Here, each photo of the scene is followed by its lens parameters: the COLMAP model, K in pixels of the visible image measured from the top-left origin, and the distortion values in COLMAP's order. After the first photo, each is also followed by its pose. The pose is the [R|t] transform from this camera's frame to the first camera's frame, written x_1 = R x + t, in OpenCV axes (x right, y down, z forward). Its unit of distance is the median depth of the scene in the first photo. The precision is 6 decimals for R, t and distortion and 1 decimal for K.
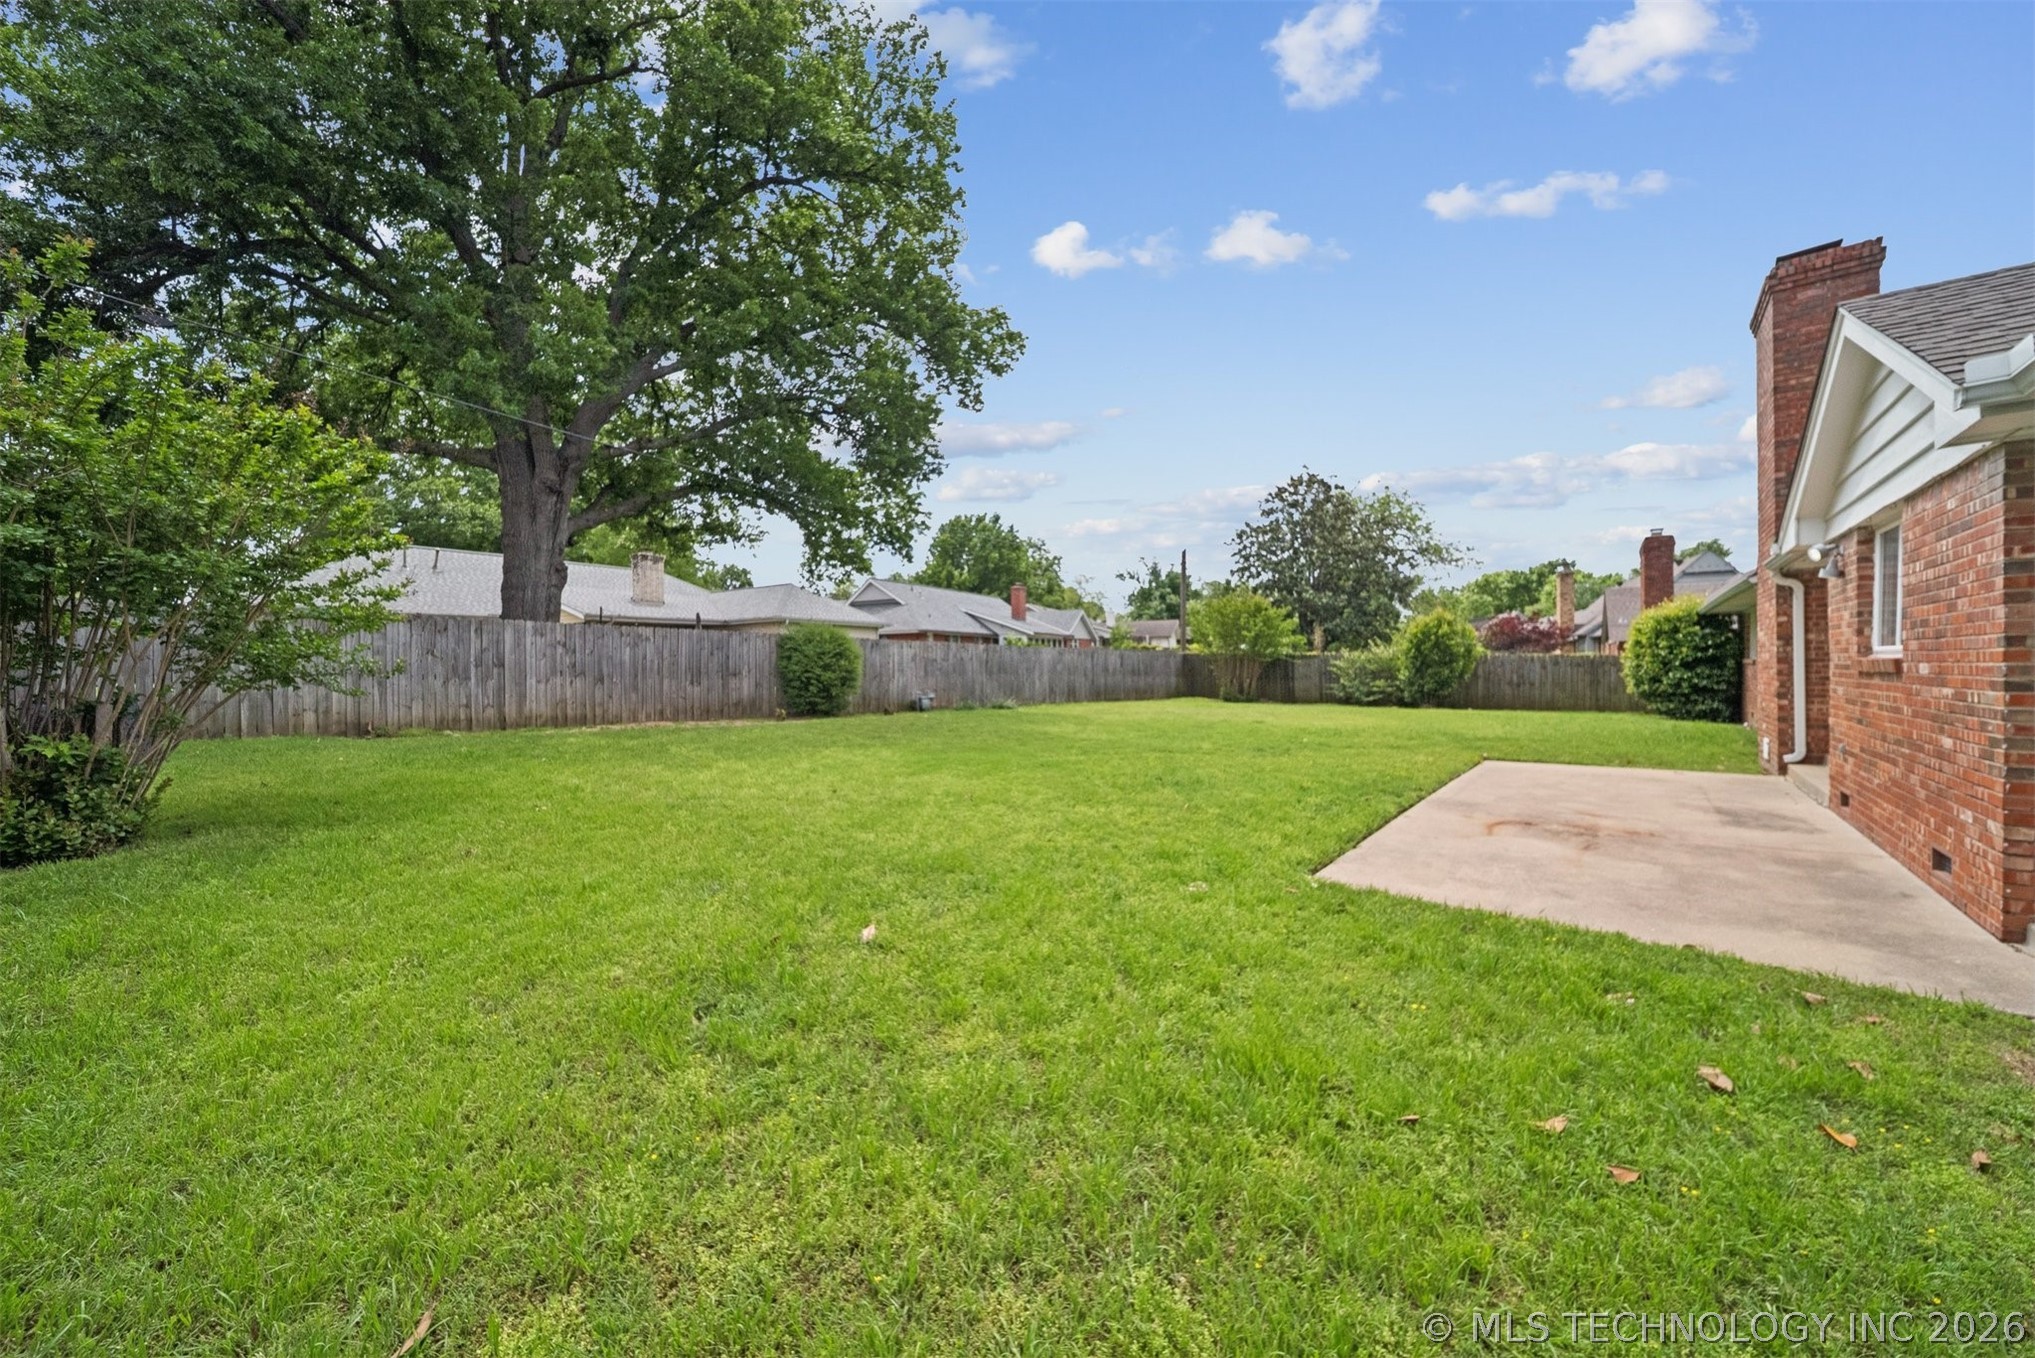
lens RADIAL K [[724.2, 0, 1030.1], [0, 724.2, 659.6], [0, 0, 1]] dist [-0.001164, -0.000432]
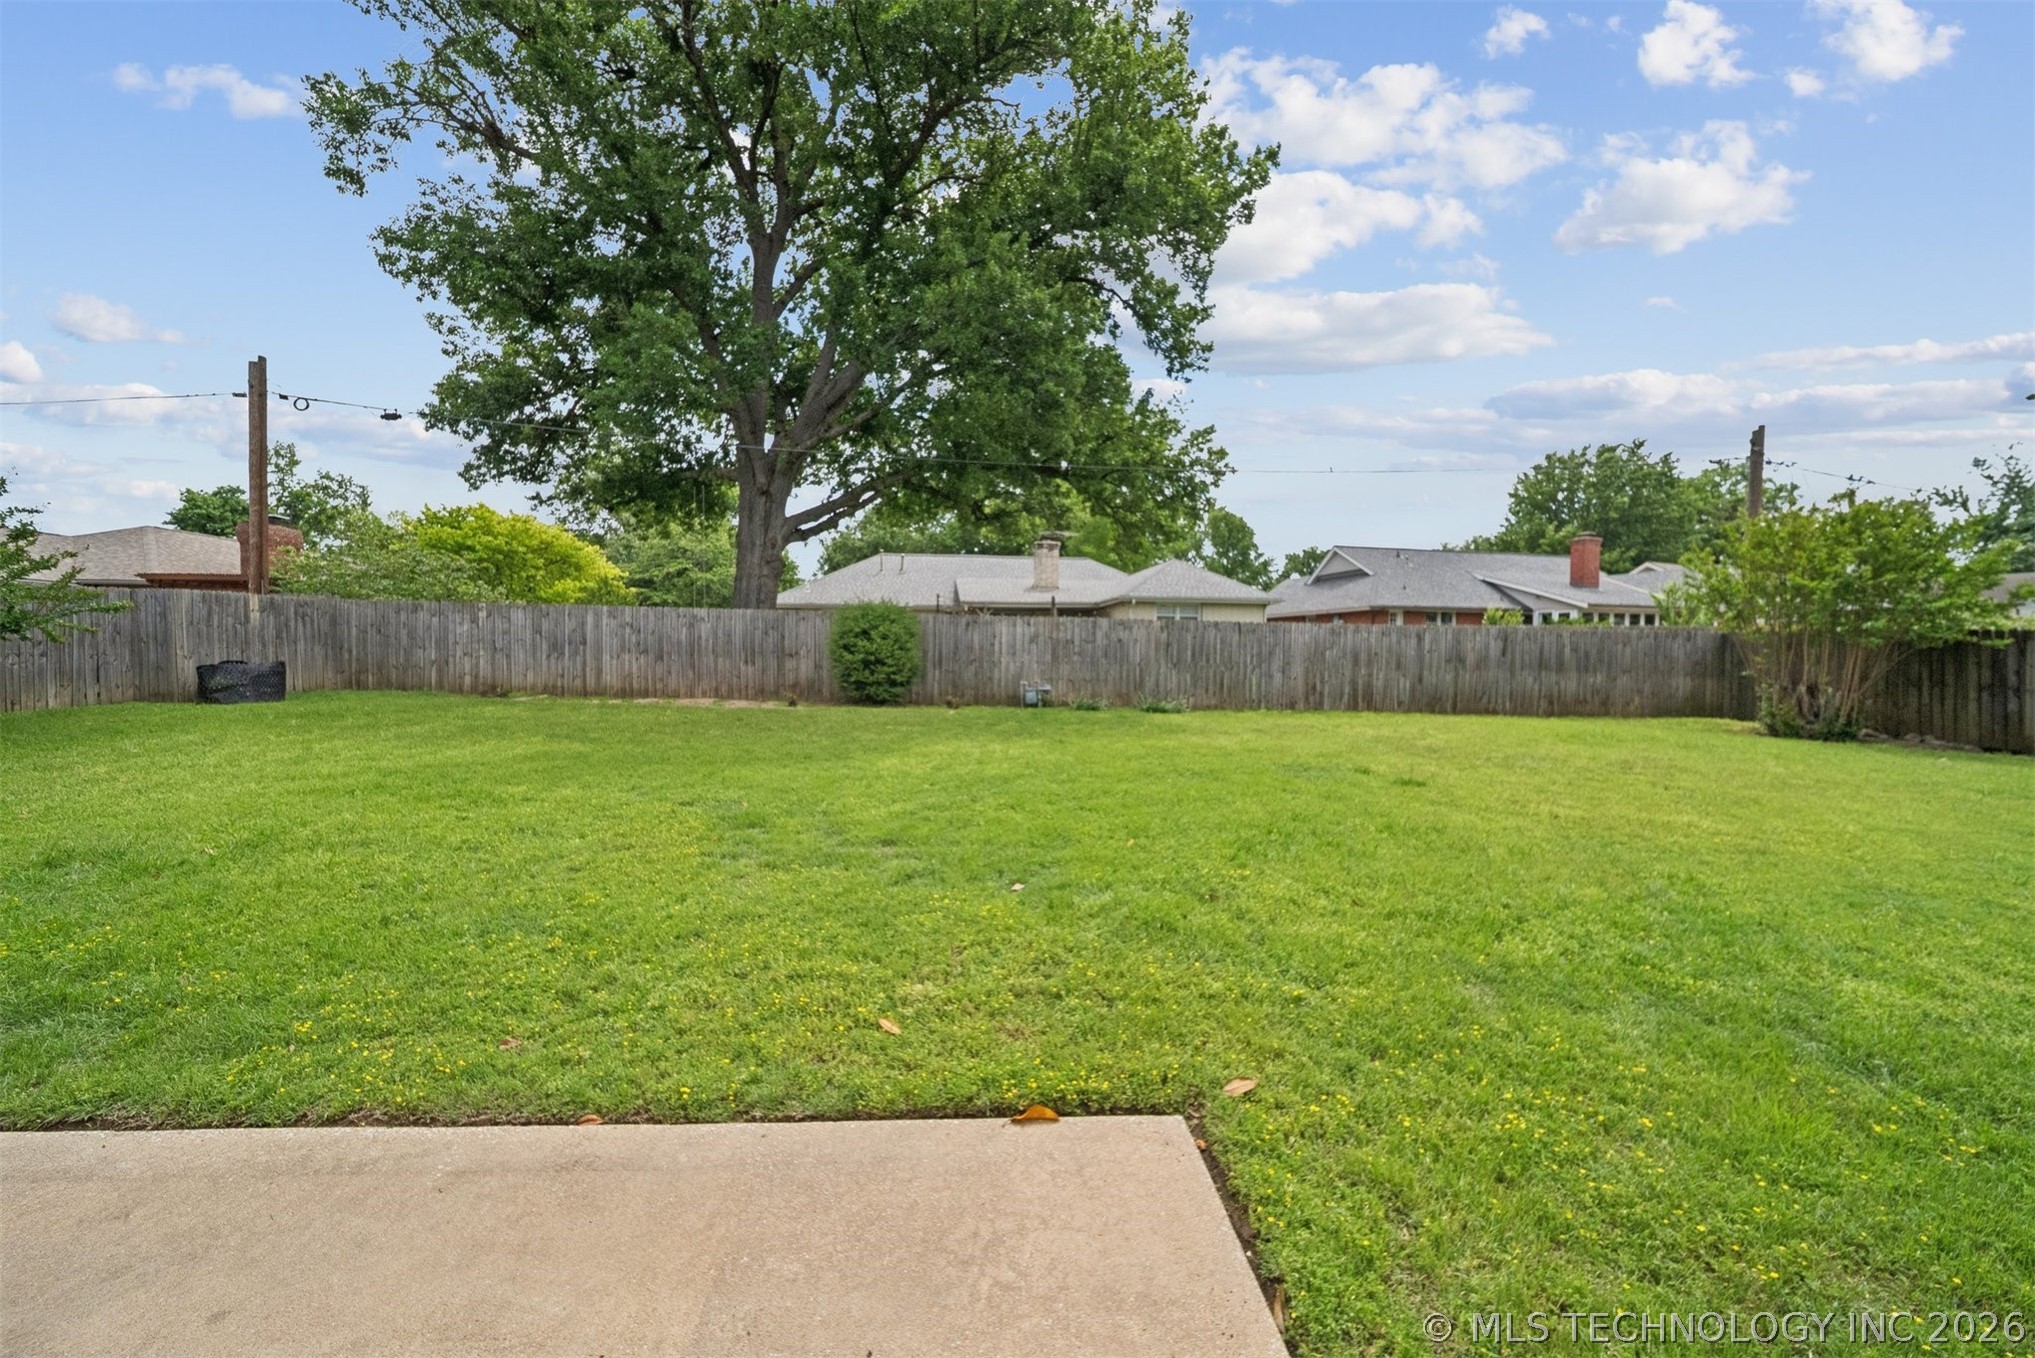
lens RADIAL K [[724.2, 0, 1030.1], [0, 724.2, 659.6], [0, 0, 1]] dist [-0.001164, -0.000432]
pose [[0.667638, 0.018159, -0.744265, 0.419373], [-0.004232, 0.999779, 0.020597, 0.004663], [0.744474, -0.010602, 0.667567, 0.479687]]
